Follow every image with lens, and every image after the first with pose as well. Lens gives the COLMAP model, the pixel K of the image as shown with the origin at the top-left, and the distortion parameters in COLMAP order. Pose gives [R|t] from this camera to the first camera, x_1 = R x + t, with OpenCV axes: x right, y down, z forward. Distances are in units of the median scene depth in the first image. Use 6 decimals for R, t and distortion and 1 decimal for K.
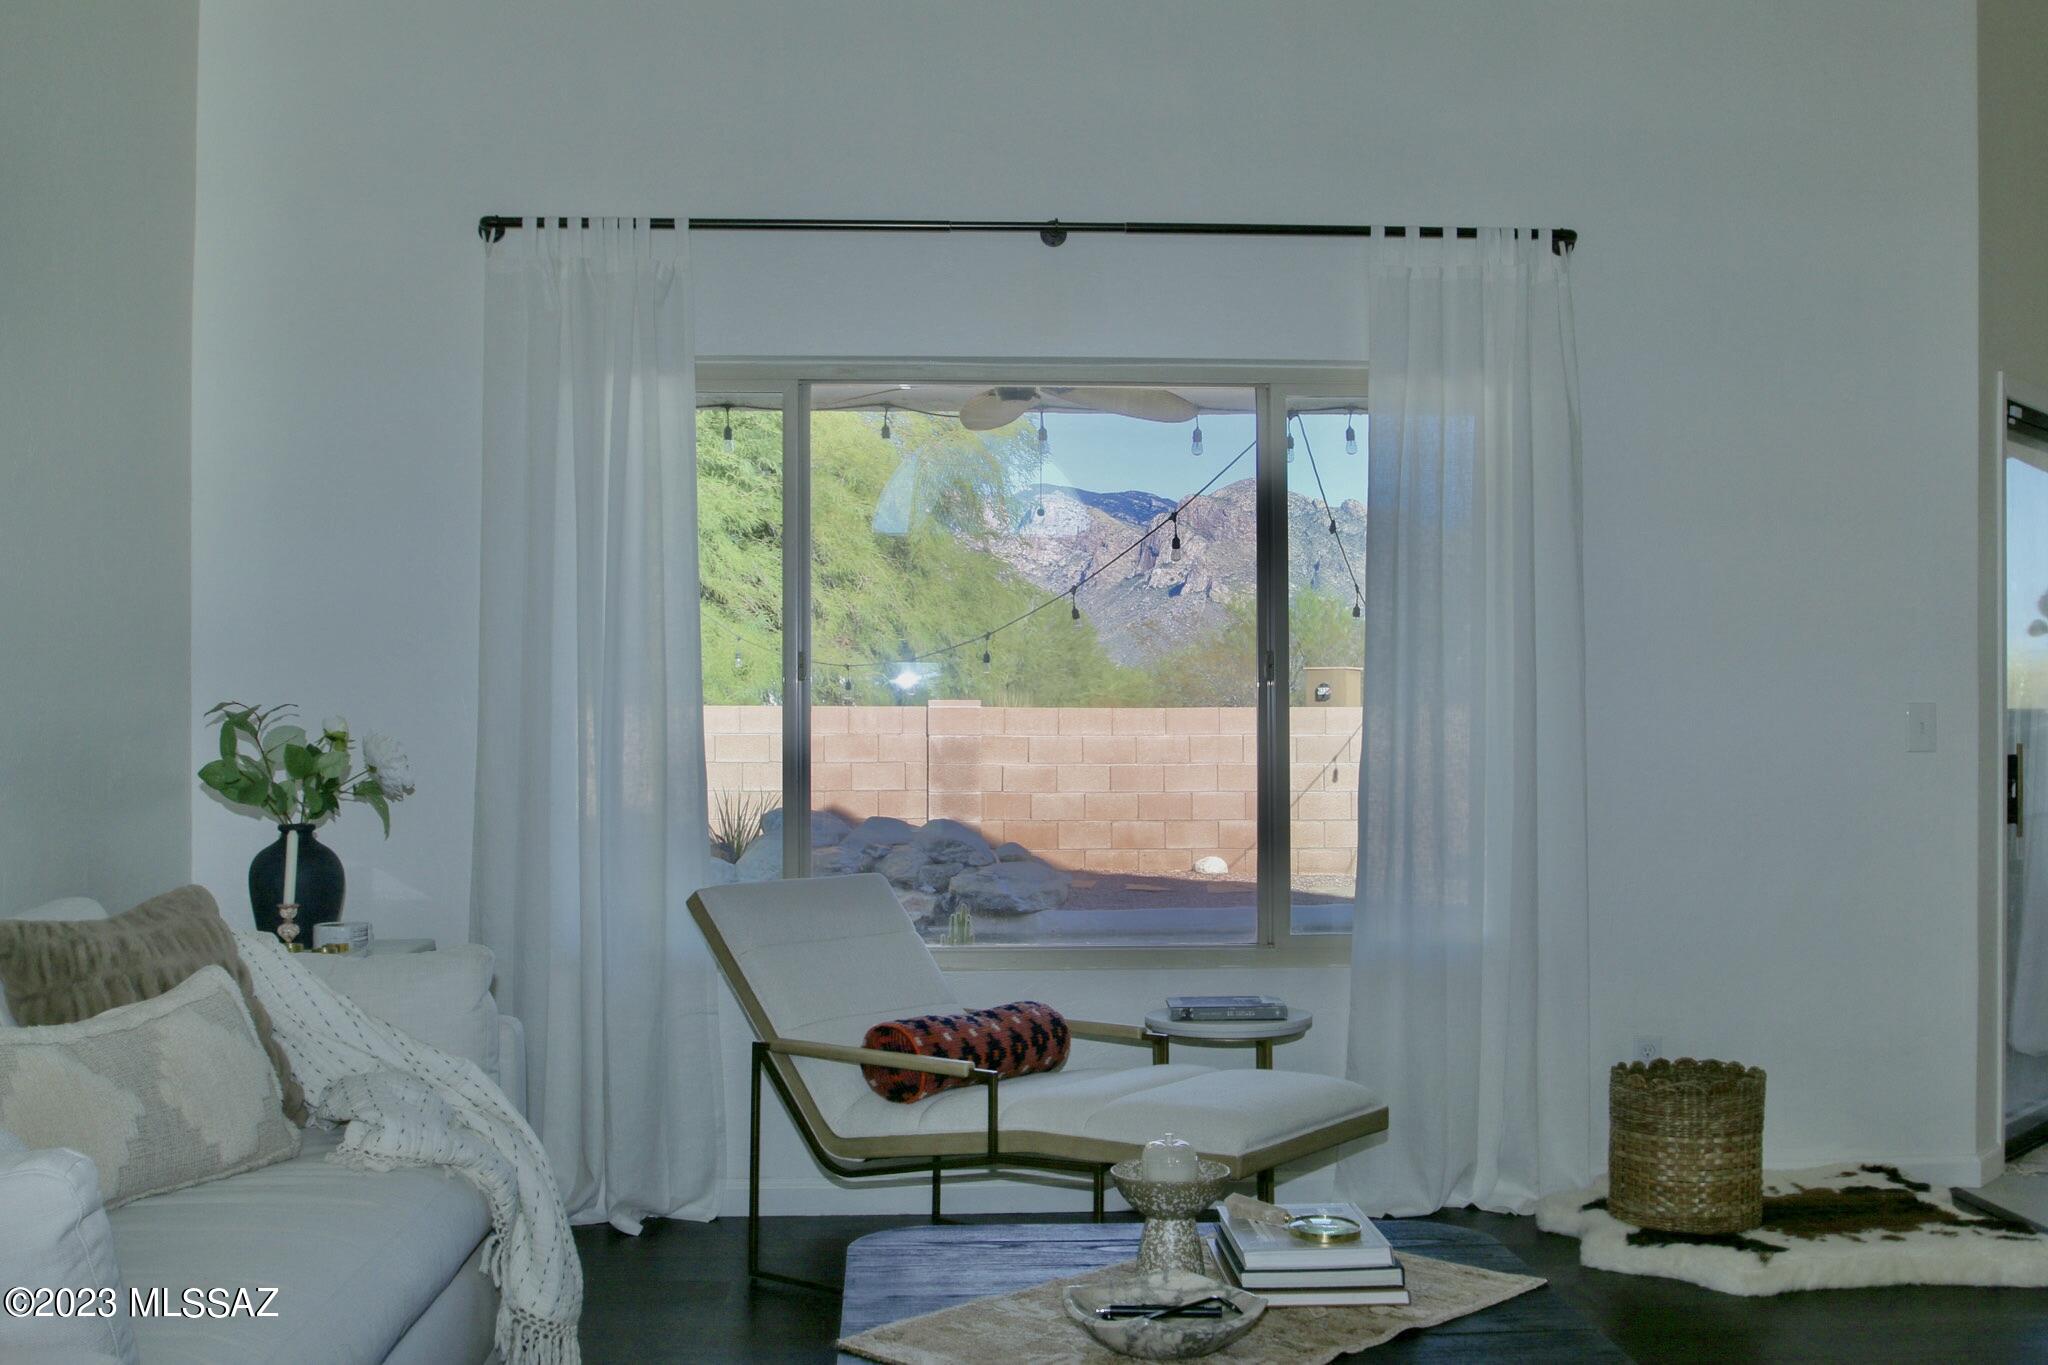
lens RADIAL K [[2188.0, 0, 1024.0], [0, 2188.0, 682.5], [0, 0, 1]] dist [-0.082441, 0.010639]
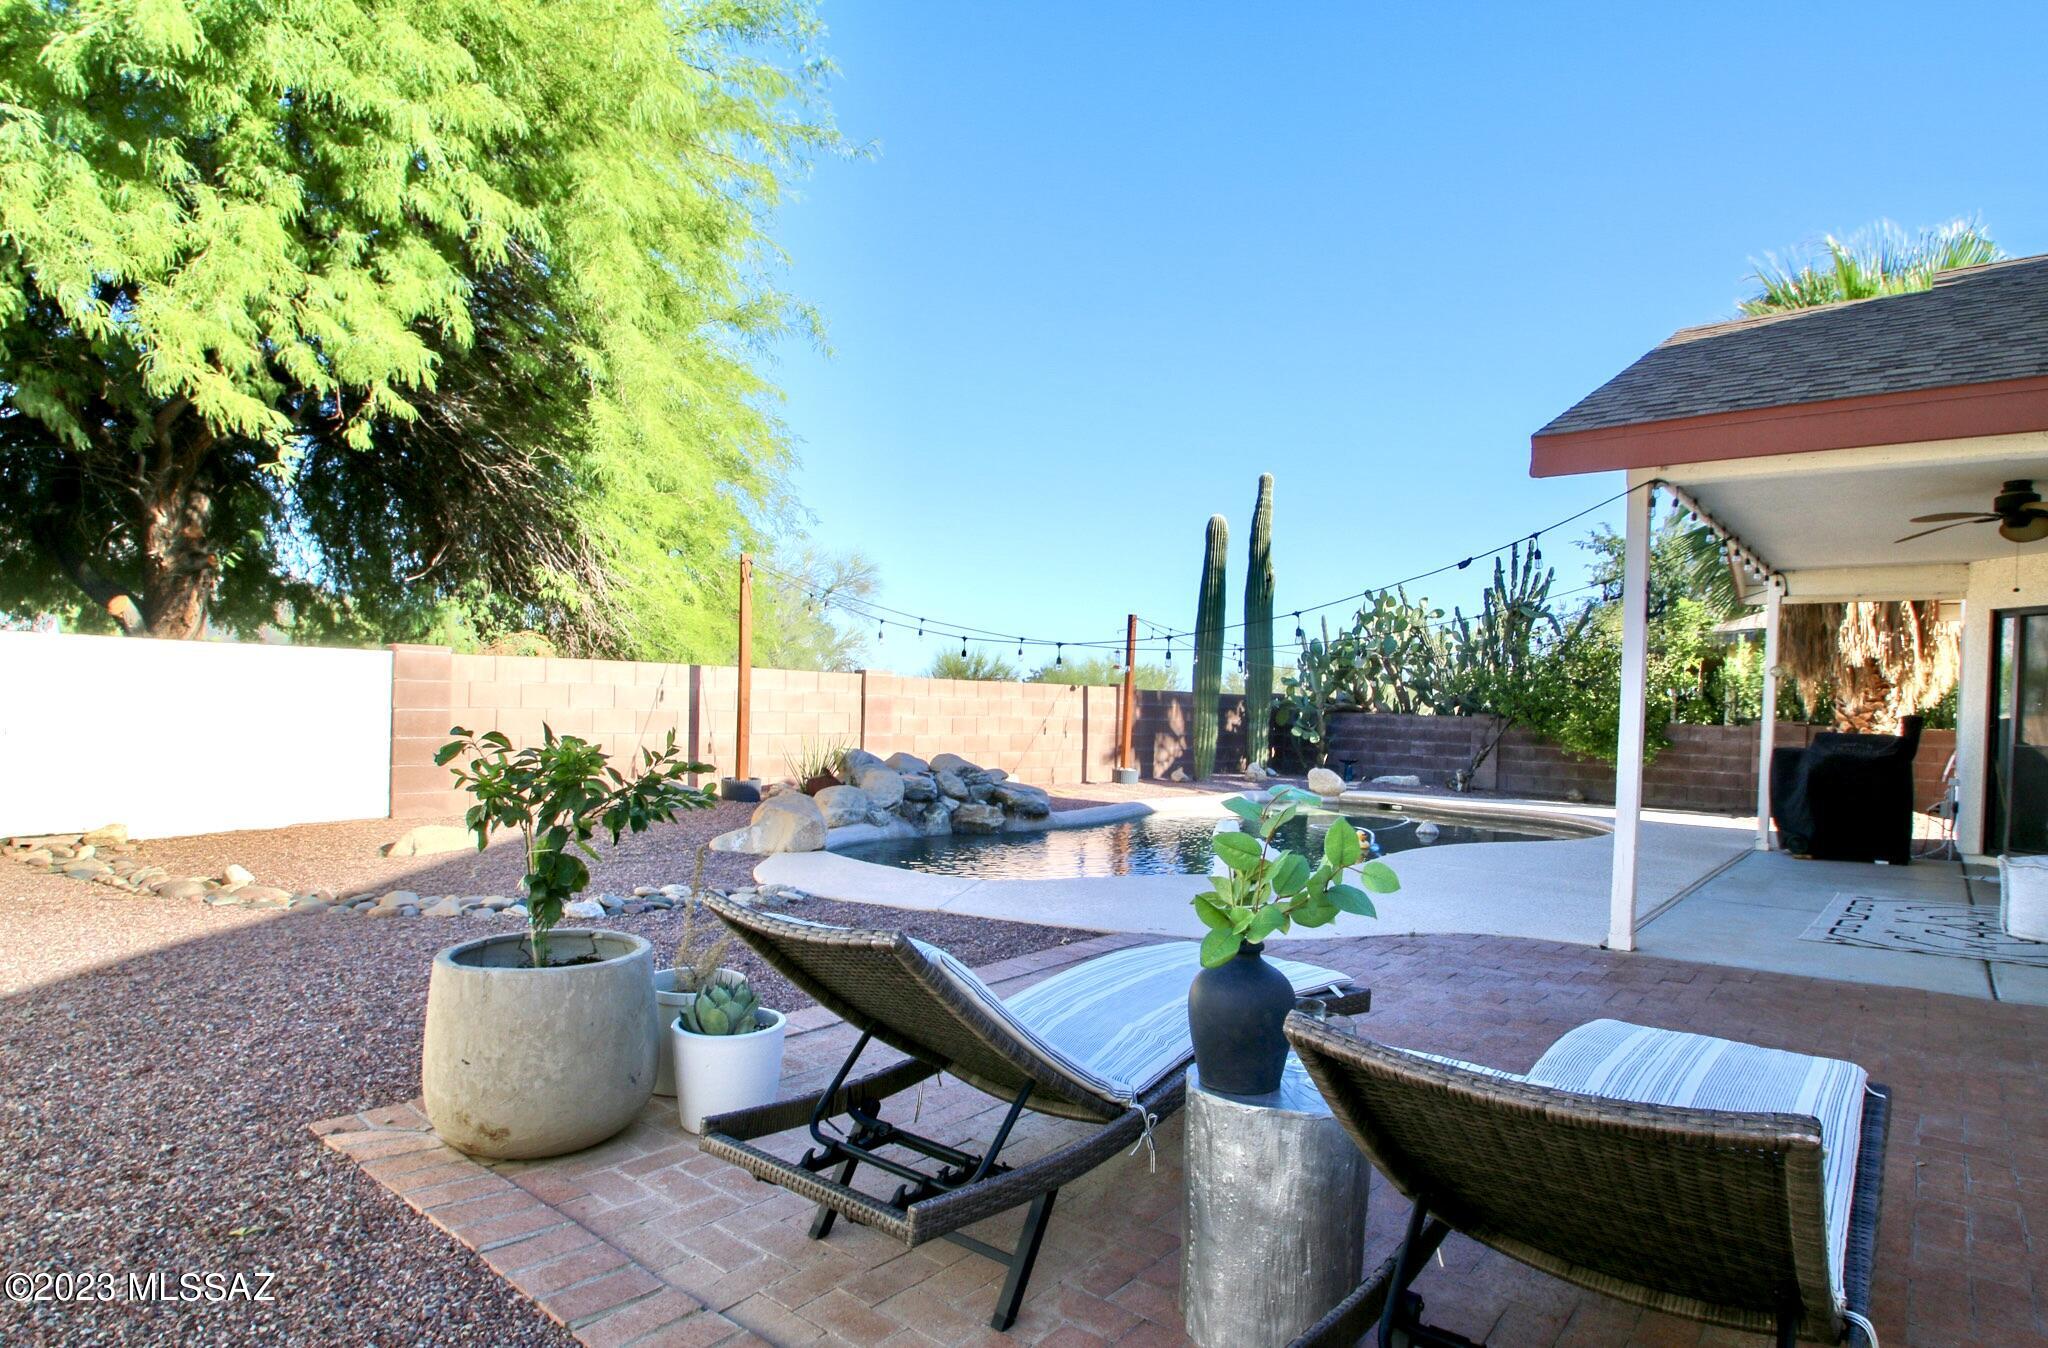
lens RADIAL K [[1114.0, 0, 1076.3], [0, 1114.0, 720.0], [0, 0, 1]] dist [-0.017240, -0.000251]
pose [[0.662629, 0.009504, 0.748887, -0.539898], [-0.042964, 0.998755, 0.025340, 0.017864], [-0.747714, -0.048966, 0.662213, 0.449431]]
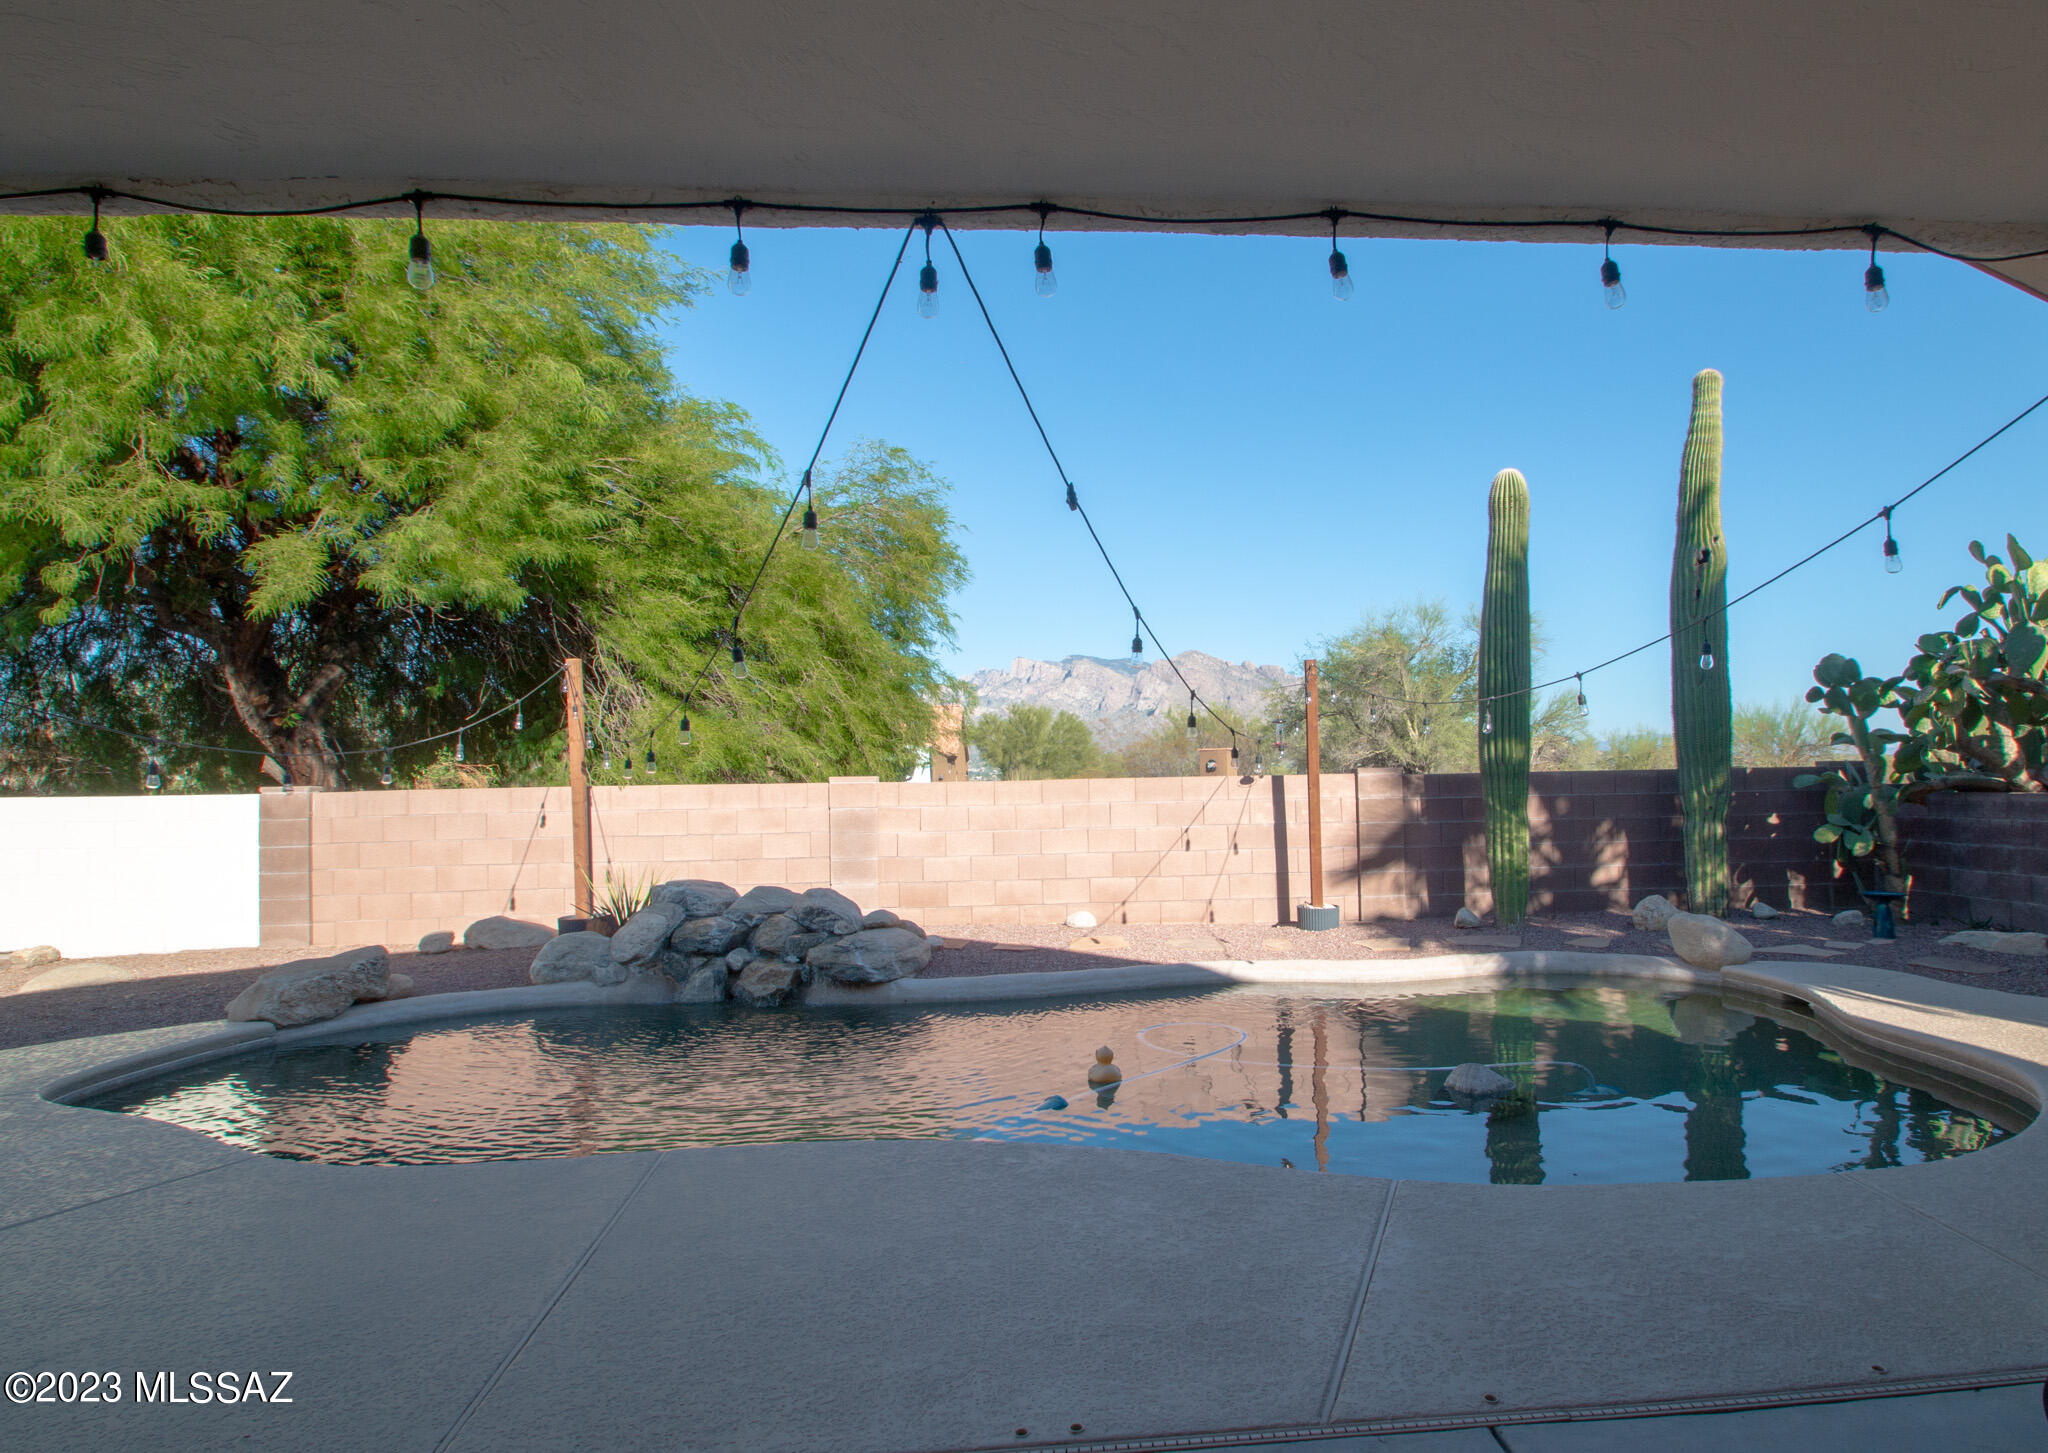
lens RADIAL K [[1208.3, 0, 1107.2], [0, 1208.3, 723.5], [0, 0, 1]] dist [-0.012334, -0.000355]
pose [[0.999330, -0.016399, 0.032727, 0.086353], [0.017495, 0.999286, -0.033494, 0.004068], [-0.032154, 0.034044, 0.998903, 0.402846]]
